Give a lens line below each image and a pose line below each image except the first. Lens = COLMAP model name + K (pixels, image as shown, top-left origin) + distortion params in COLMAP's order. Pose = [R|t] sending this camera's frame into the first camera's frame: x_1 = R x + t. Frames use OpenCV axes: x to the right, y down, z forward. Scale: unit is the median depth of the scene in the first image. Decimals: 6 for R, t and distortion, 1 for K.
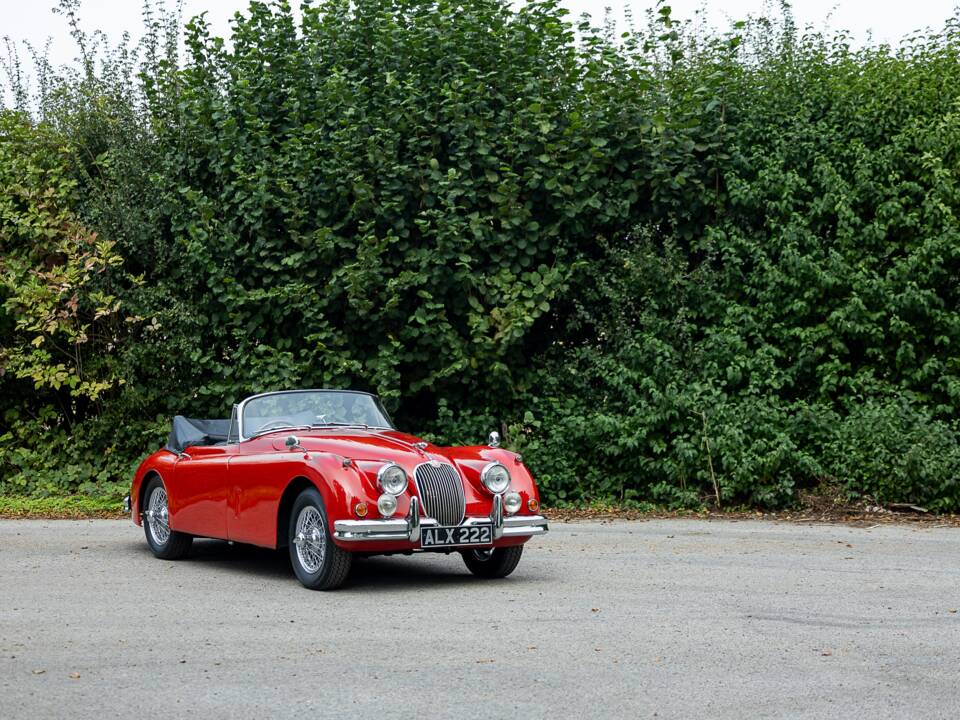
lens RADIAL K [[2111.8, 0, 502.5], [0, 2111.8, 356.8], [0, 0, 1]] dist [0.003813, 0.000000]
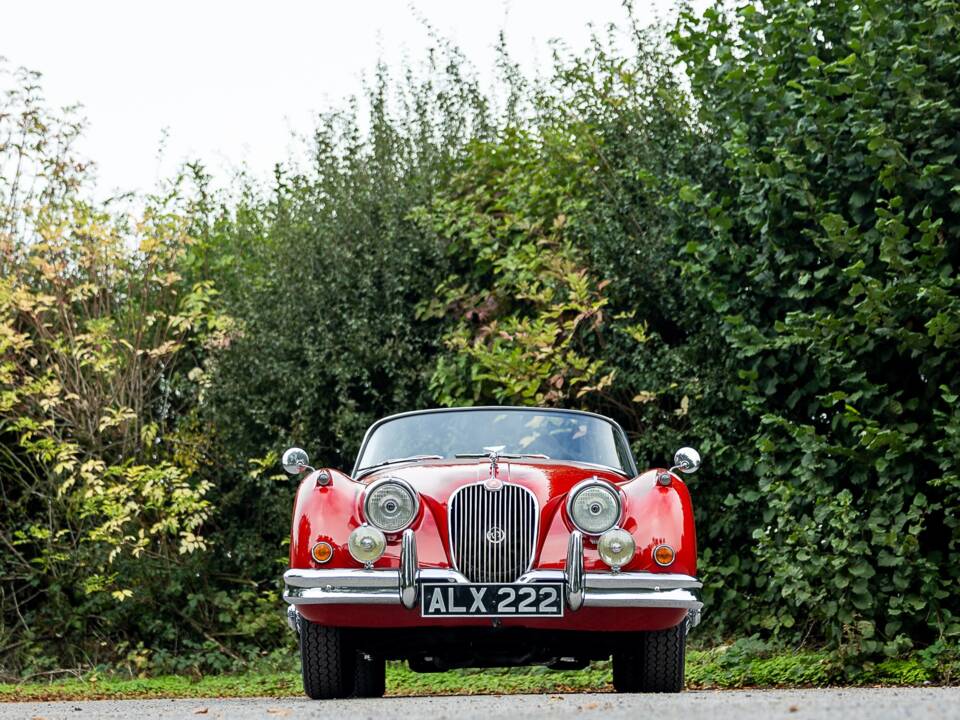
lens RADIAL K [[2989.6, 0, 481.8], [0, 2989.6, 356.5], [0, 0, 1]] dist [0.034522, 0.000000]
pose [[0.846585, -0.061939, -0.528638, 0.287998], [0.003769, 0.993879, -0.110414, 0.075666], [0.532241, 0.091482, 0.841636, 0.208621]]
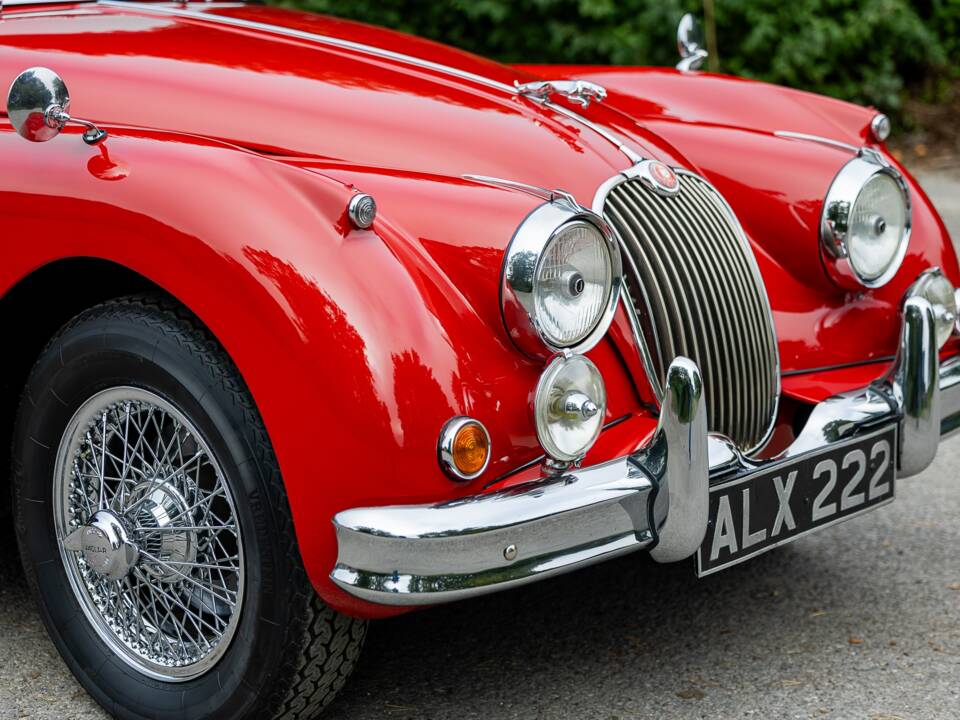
lens RADIAL K [[2111.8, 0, 480.0], [0, 2111.8, 361.1], [0, 0, 1]] dist [0.003813, 0.000000]
pose [[0.959513, -0.054352, 0.276369, -0.082648], [-0.011889, 0.972515, 0.232536, 0.011624], [-0.281412, -0.226407, 0.932495, 0.553306]]
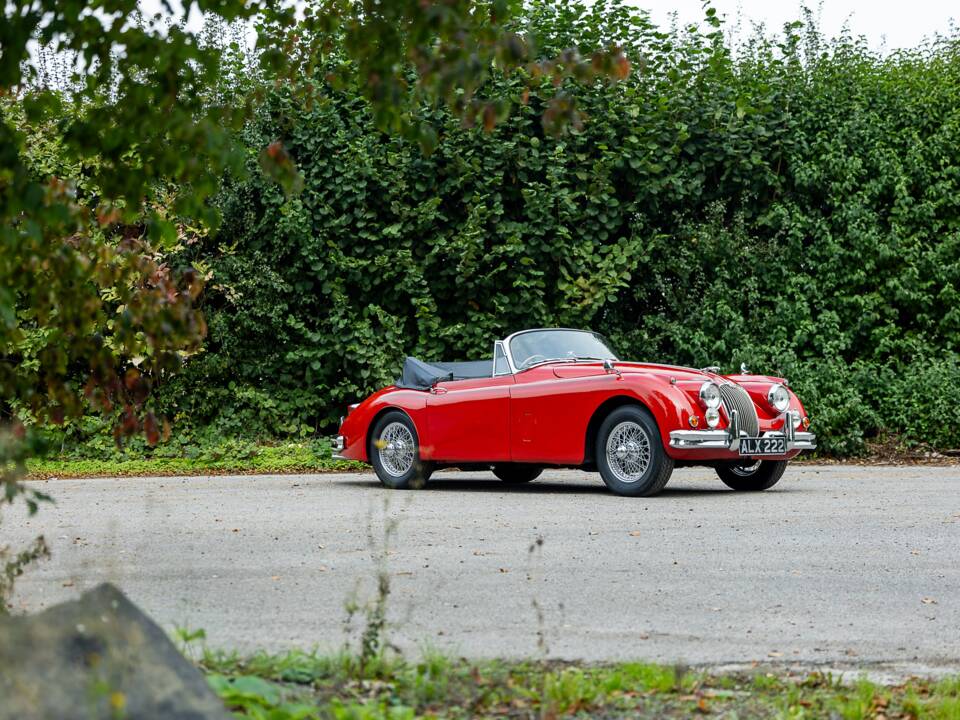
lens RADIAL K [[2111.8, 0, 508.2], [0, 2111.8, 339.0], [0, 0, 1]] dist [0.003813, 0.000000]
pose [[0.977057, 0.003669, 0.212947, -0.273581], [0.003340, 0.999465, -0.032546, 0.044362], [-0.212952, 0.032511, 0.976522, -0.050526]]
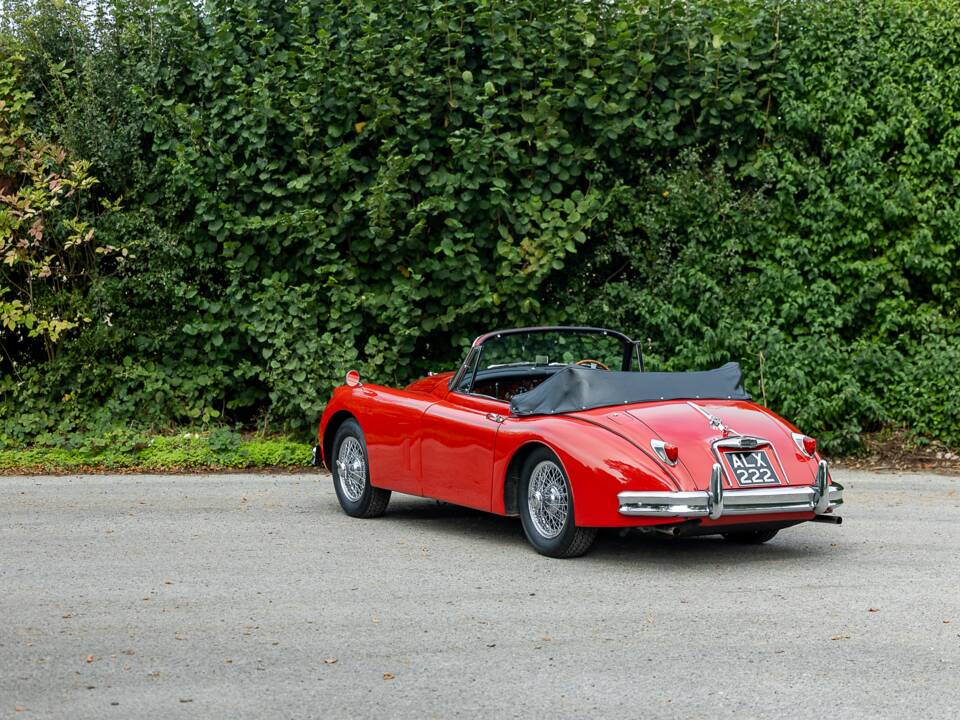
lens RADIAL K [[2111.8, 0, 500.4], [0, 2111.8, 352.8], [0, 0, 1]] dist [0.003813, 0.000000]
pose [[0.989394, -0.001695, 0.145246, -0.148203], [-0.001752, 0.999720, 0.023600, 0.004663], [-0.145245, -0.023605, 0.989114, 0.102275]]
